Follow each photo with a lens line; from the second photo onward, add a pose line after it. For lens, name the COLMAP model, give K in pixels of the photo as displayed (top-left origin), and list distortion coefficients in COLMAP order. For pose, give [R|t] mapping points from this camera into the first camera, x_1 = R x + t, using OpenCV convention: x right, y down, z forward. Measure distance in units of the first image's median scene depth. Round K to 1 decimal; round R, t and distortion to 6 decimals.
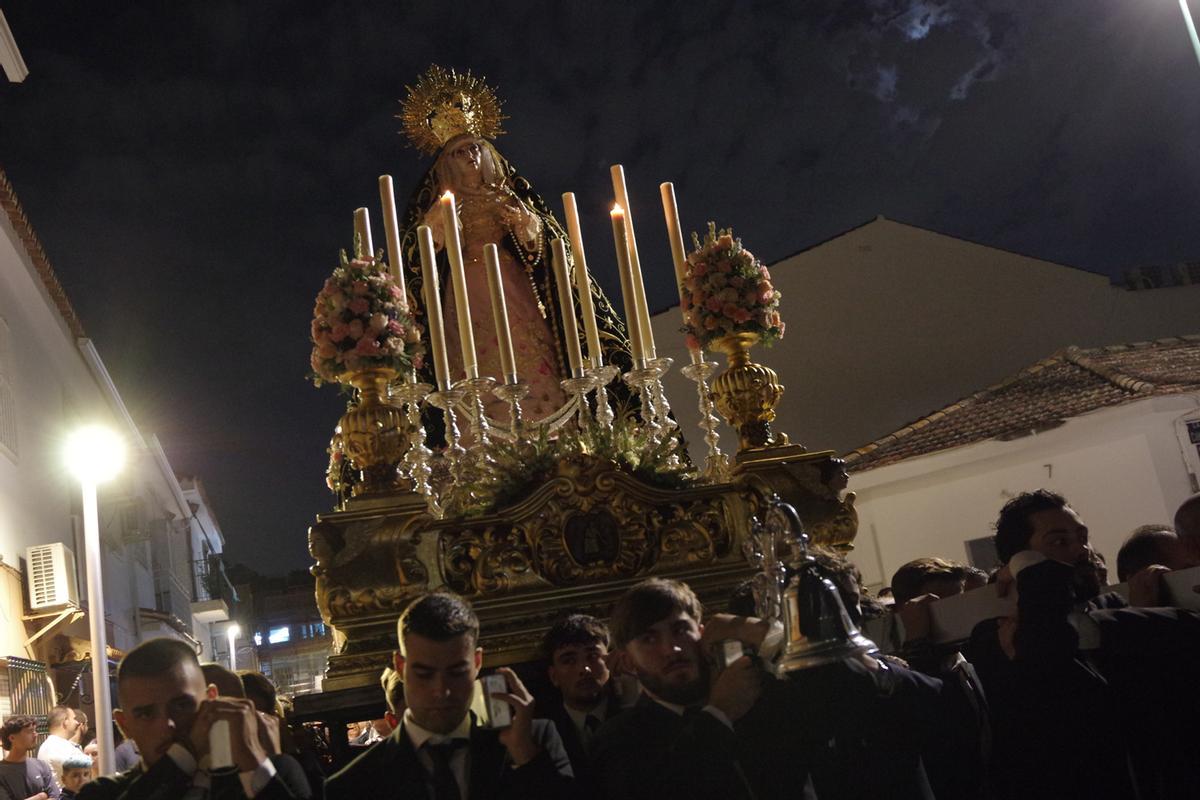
lens RADIAL K [[1197.7, 0, 600.0], [0, 1197.7, 400.0], [0, 0, 1]] dist [-0.099981, -0.001988]
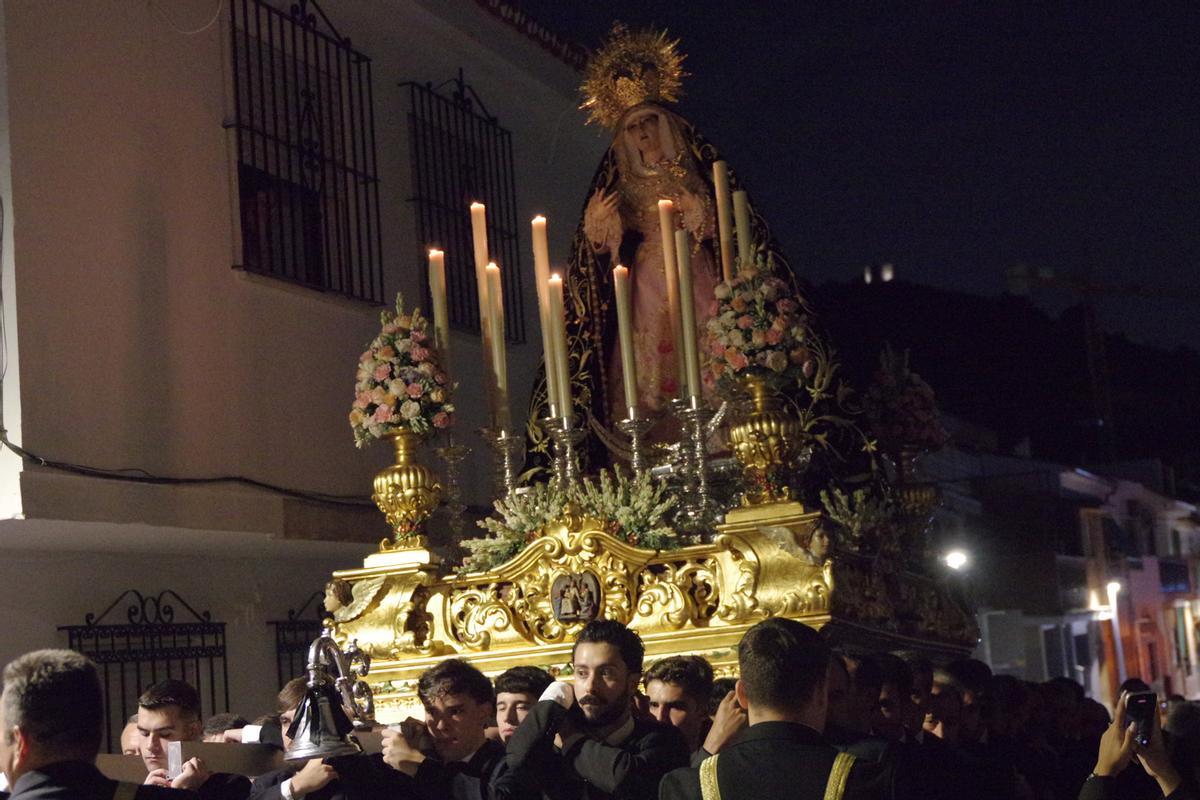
lens RADIAL K [[1984.2, 0, 516.2], [0, 1984.2, 401.2], [0, 0, 1]] dist [0.006181, -0.001269]
pose [[0.829919, -0.013889, -0.557711, 0.878674], [0.074857, 0.993422, 0.086654, -0.196911], [0.552839, -0.113665, 0.825500, -0.396552]]
